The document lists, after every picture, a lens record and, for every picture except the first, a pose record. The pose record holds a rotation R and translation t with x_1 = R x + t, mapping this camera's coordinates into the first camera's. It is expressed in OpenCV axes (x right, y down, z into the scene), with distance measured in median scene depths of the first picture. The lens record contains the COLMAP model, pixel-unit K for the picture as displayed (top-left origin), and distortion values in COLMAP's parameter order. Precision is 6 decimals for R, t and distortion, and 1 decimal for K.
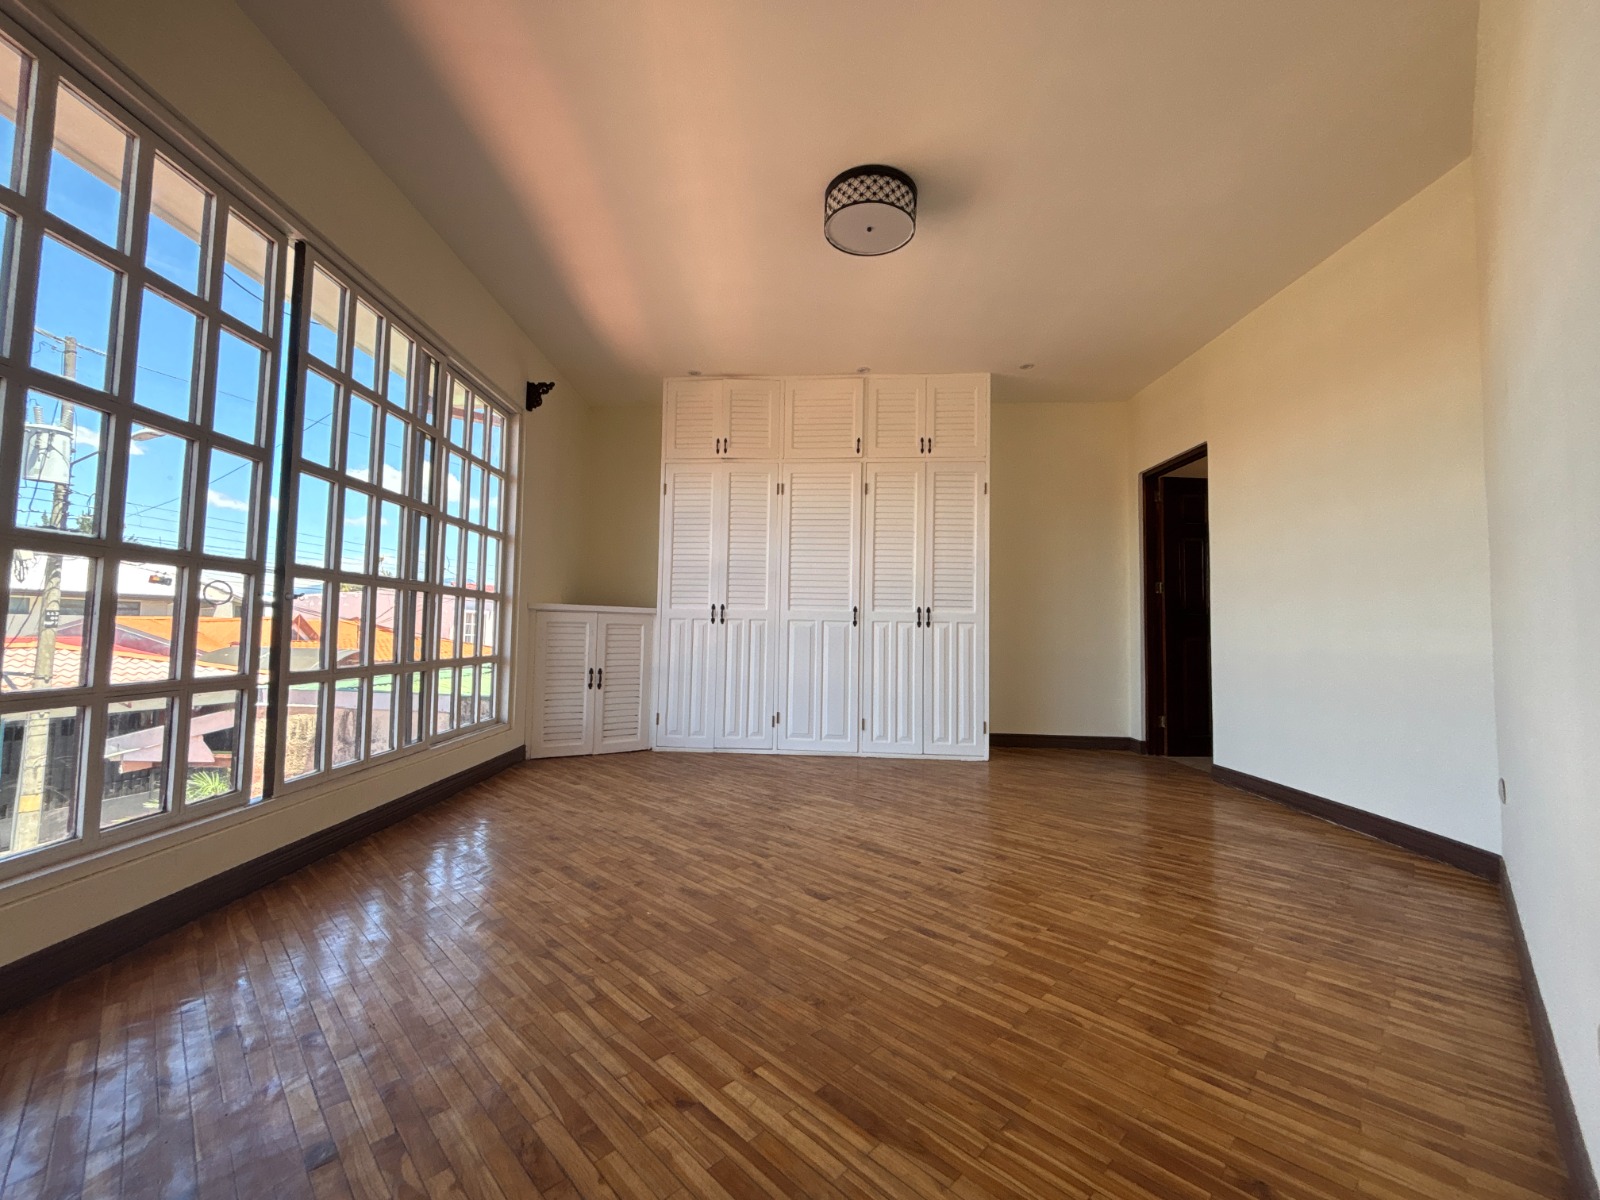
lens RADIAL K [[652.4, 0, 795.8], [0, 652.4, 595.3], [0, 0, 1]] dist [0.001859, 0.000717]
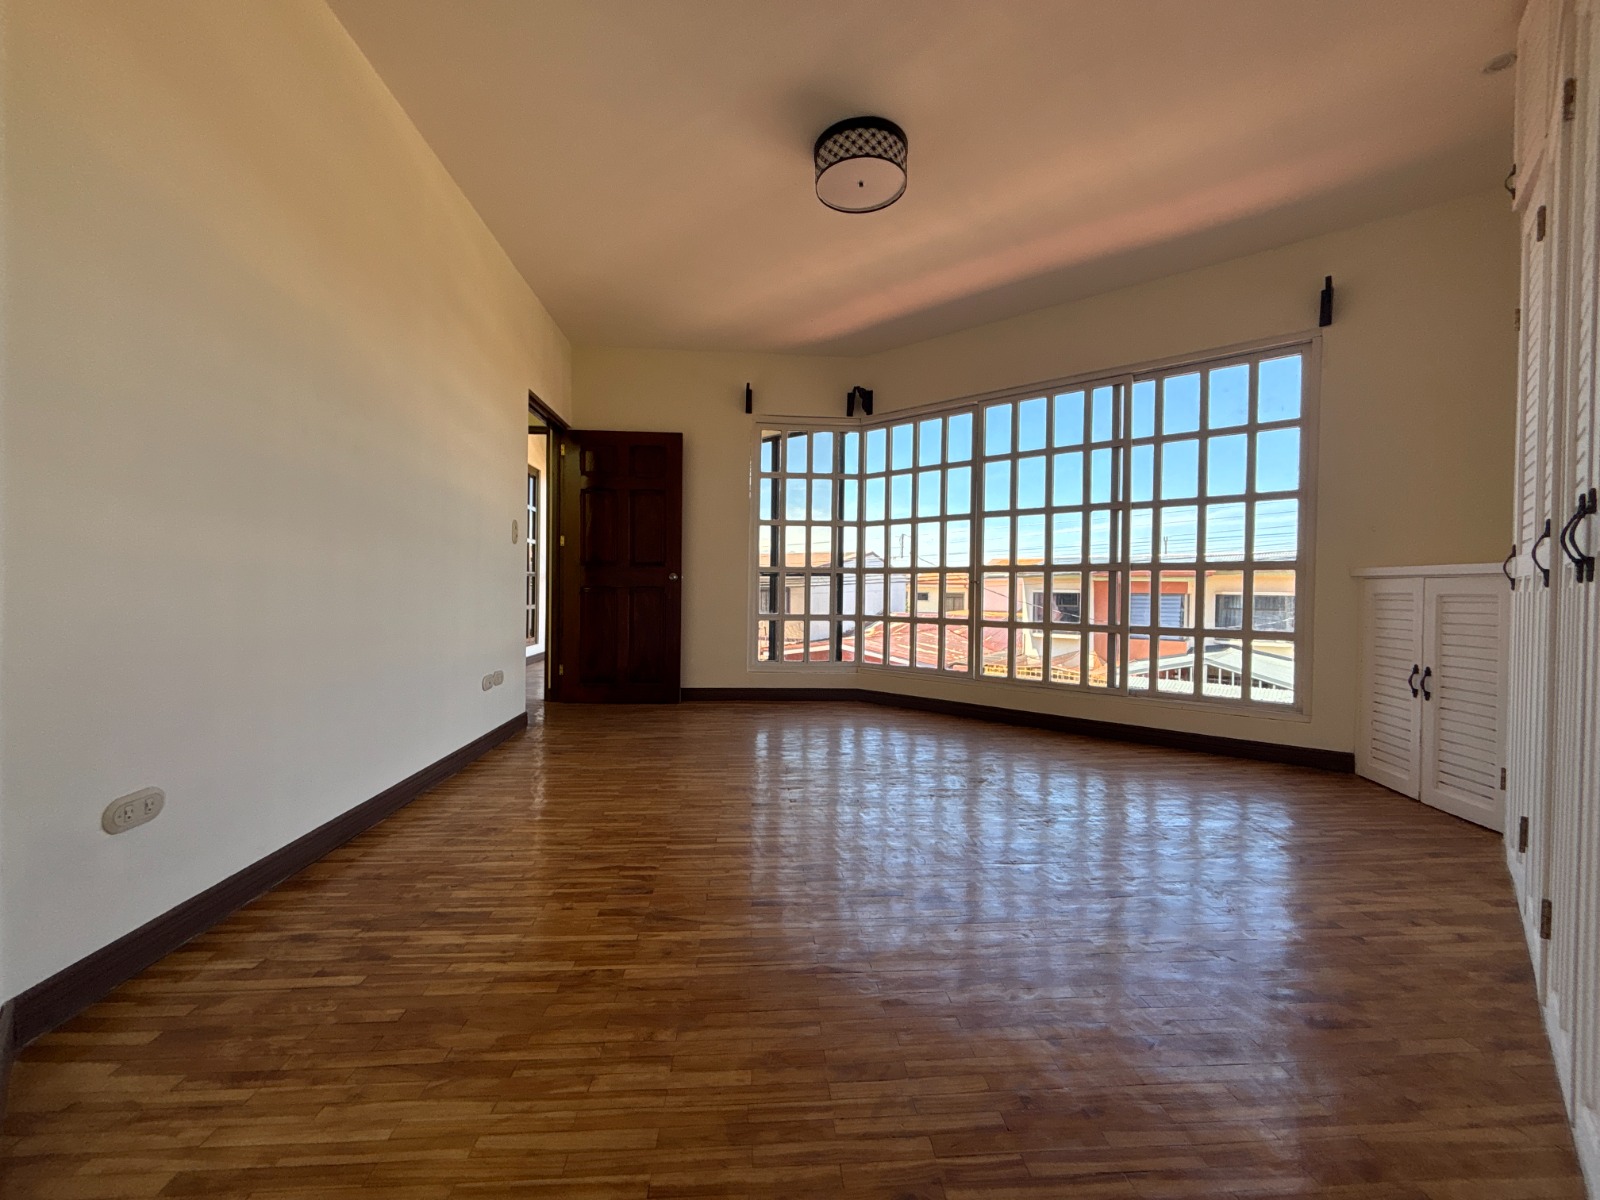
lens RADIAL K [[639.8, 0, 802.6], [0, 639.8, 595.0], [0, 0, 1]] dist [0.002557, 0.000271]
pose [[-0.647854, -0.016859, -0.761578, 0.884110], [0.020106, 0.999028, -0.039218, 0.089320], [0.761499, -0.040720, -0.646885, 1.518357]]
